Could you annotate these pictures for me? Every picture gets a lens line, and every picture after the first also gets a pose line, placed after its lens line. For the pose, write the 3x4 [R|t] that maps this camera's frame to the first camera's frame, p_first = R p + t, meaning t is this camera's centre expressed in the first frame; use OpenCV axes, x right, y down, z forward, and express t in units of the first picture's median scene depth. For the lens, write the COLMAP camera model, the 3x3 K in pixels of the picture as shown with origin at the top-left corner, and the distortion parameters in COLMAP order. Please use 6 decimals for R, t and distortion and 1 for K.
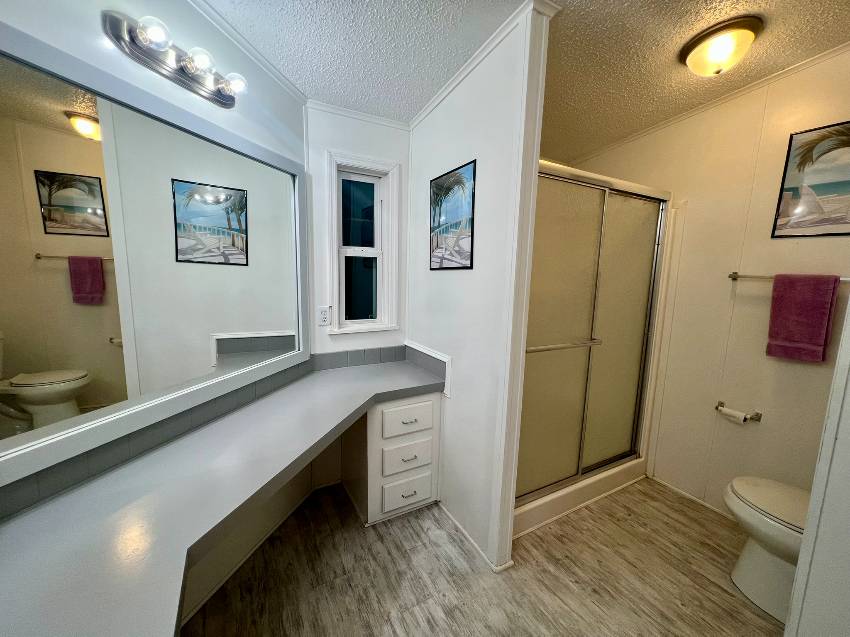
lens RADIAL K [[342.4, 0, 422.9], [0, 342.4, 317.2], [0, 0, 1]] dist [-0.000642, 0.000569]
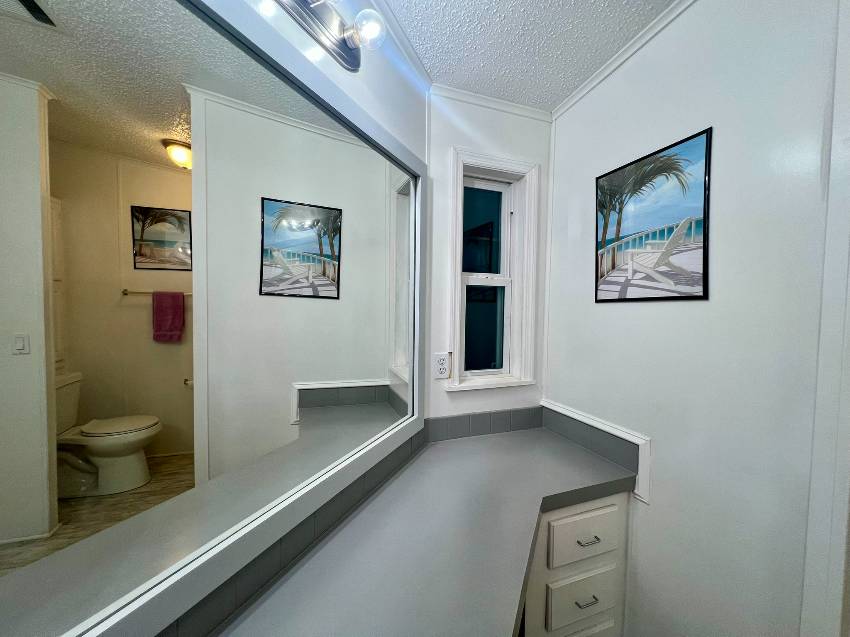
lens RADIAL K [[342.4, 0, 422.9], [0, 342.4, 317.2], [0, 0, 1]] dist [-0.000642, 0.000569]
pose [[0.988629, -0.000577, -0.150375, -0.202906], [-0.014608, 0.994894, -0.099859, -0.030874], [0.149665, 0.100920, 0.983573, 0.246243]]
